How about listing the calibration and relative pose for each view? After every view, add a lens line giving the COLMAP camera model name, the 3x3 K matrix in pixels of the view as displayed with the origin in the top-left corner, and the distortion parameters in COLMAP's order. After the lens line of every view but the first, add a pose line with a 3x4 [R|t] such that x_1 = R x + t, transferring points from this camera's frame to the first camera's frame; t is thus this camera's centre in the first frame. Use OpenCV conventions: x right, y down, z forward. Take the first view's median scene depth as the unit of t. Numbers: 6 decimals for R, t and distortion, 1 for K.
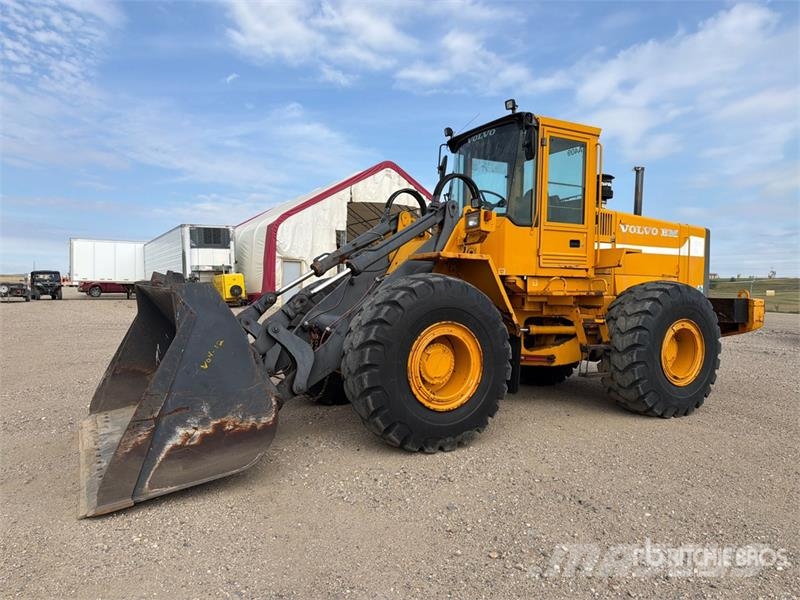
lens RADIAL K [[572.4, 0, 393.0], [0, 572.4, 317.4], [0, 0, 1]] dist [0.003758, -0.001633]
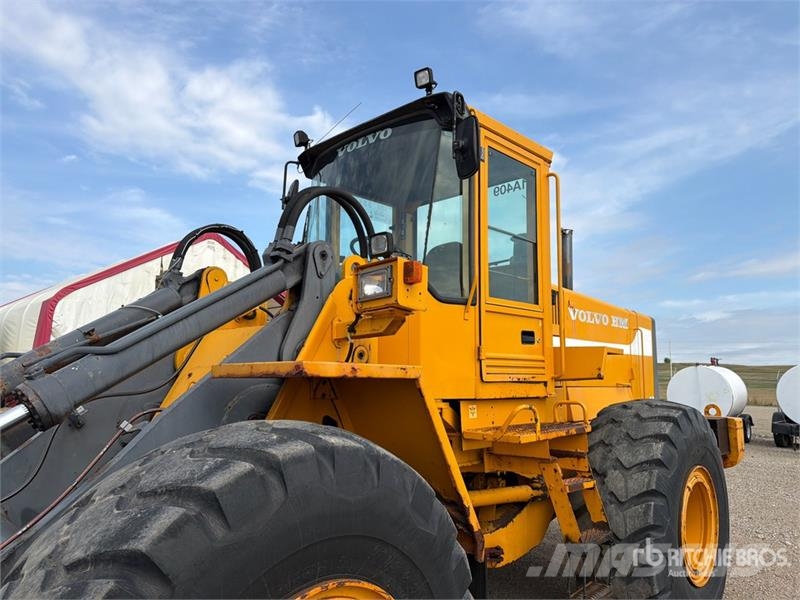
lens RADIAL K [[578.7, 0, 390.2], [0, 578.7, 305.5], [0, 0, 1]] dist [0.044547, -0.000548]
pose [[0.958988, 0.029465, 0.281911, 0.025846], [0.018061, 0.986209, -0.164515, -0.069995], [-0.282870, 0.162860, 0.945231, 0.503780]]
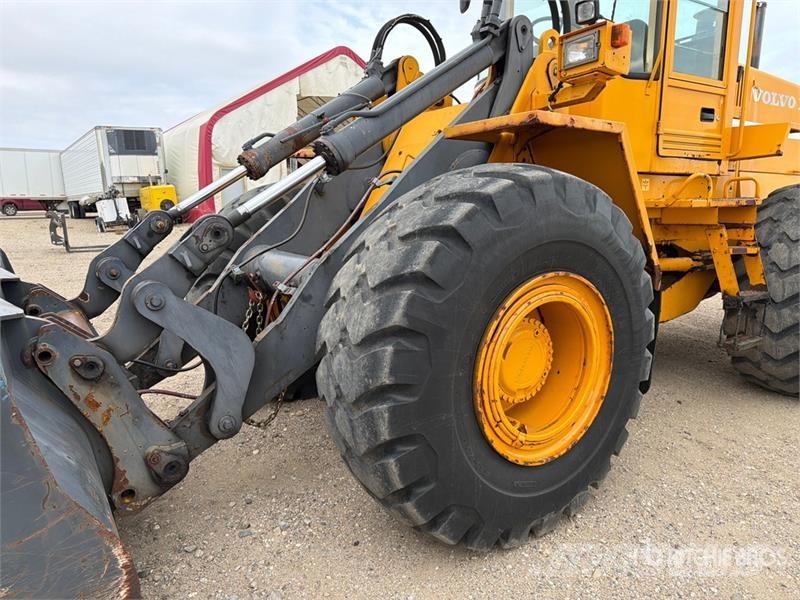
lens RADIAL K [[572.4, 0, 393.0], [0, 572.4, 317.4], [0, 0, 1]] dist [0.003758, -0.001633]
pose [[0.996456, -0.031410, 0.078037, -0.050847], [0.019308, 0.988306, 0.151256, -0.021053], [-0.081875, -0.149213, 0.985410, 0.436807]]
